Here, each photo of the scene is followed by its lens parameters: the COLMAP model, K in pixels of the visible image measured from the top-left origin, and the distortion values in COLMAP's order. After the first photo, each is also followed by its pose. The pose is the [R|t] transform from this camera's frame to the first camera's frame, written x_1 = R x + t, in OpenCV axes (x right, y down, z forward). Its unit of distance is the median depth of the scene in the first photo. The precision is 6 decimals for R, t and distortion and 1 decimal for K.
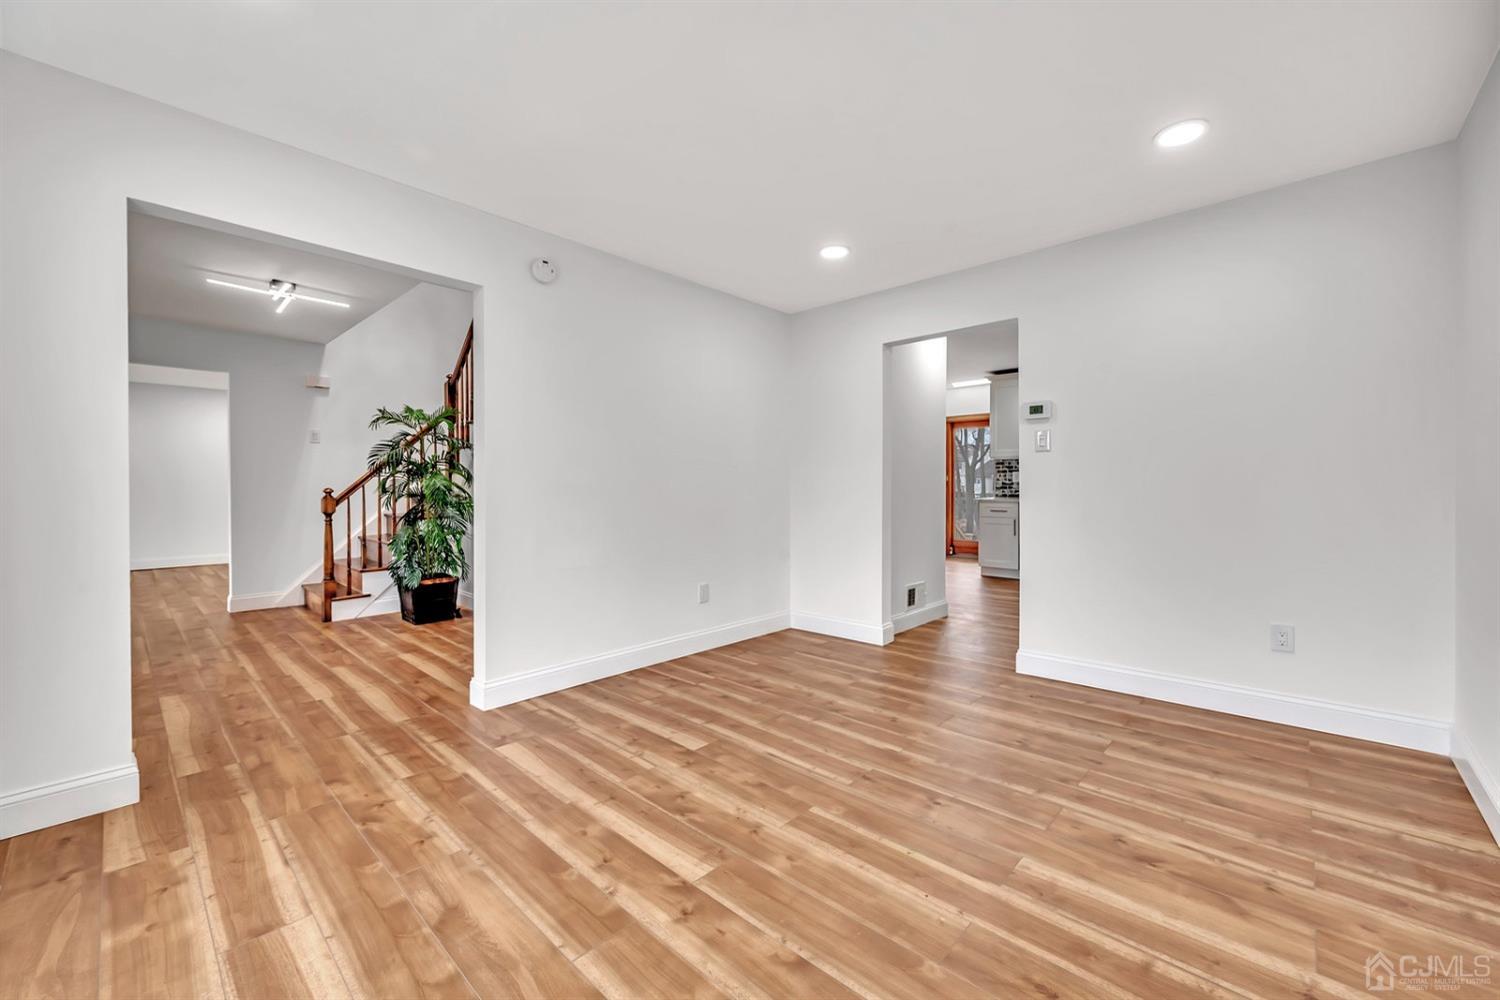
lens RADIAL K [[596.4, 0, 742.0], [0, 596.4, 494.3], [0, 0, 1]] dist [-0.004170, 0.000202]
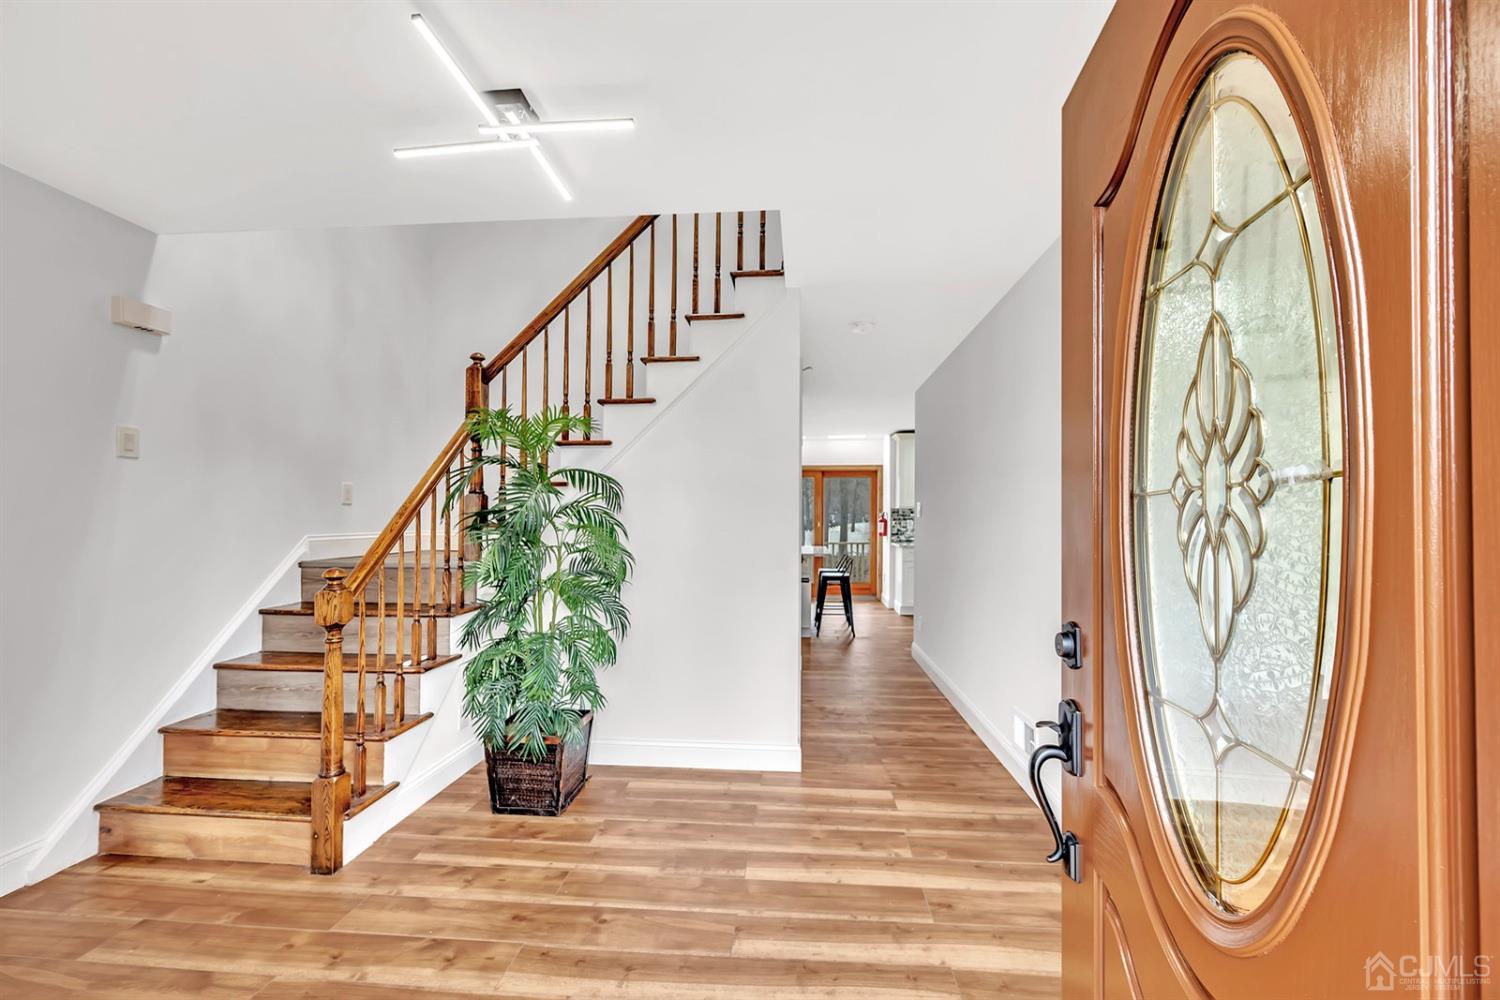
lens RADIAL K [[596.4, 0, 754.3], [0, 596.4, 505.4], [0, 0, 1]] dist [-0.004170, 0.000202]
pose [[0.773126, 0.004192, 0.634238, -1.107322], [0.002642, 0.999948, -0.009831, -0.081567], [-0.634247, 0.009276, 0.773075, 0.678745]]
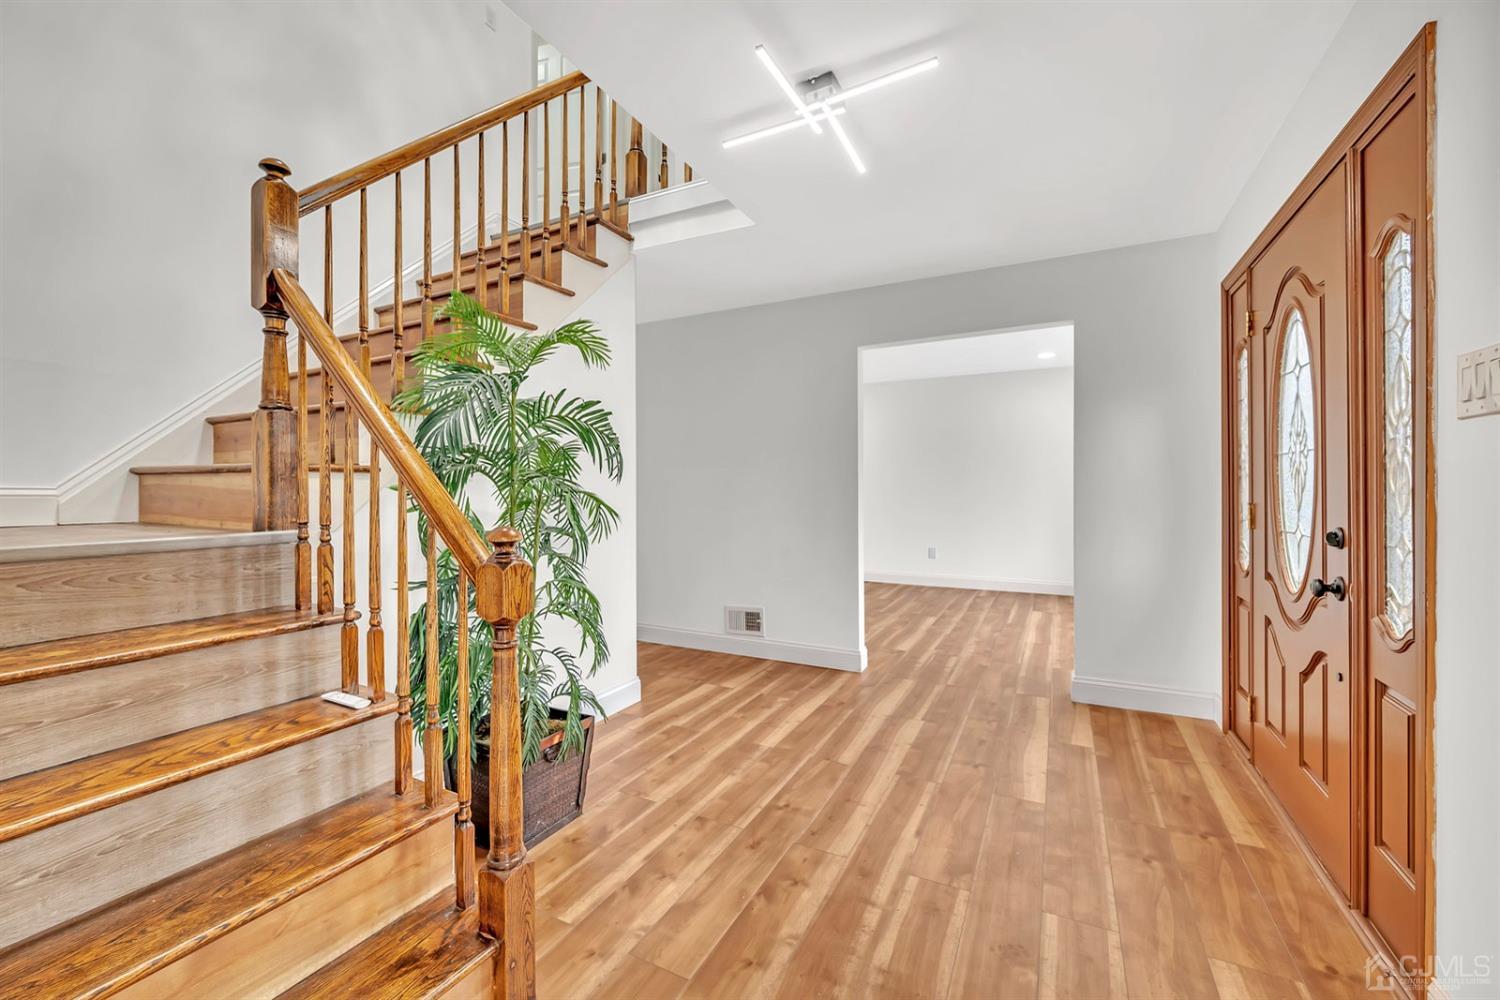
lens RADIAL K [[596.4, 0, 750.4], [0, 596.4, 491.2], [0, 0, 1]] dist [-0.004170, 0.000202]
pose [[-0.275382, -0.009411, 0.961289, -1.485998], [0.001041, 0.999949, 0.010088, -0.042655], [-0.961334, 0.003778, -0.275358, 1.455237]]
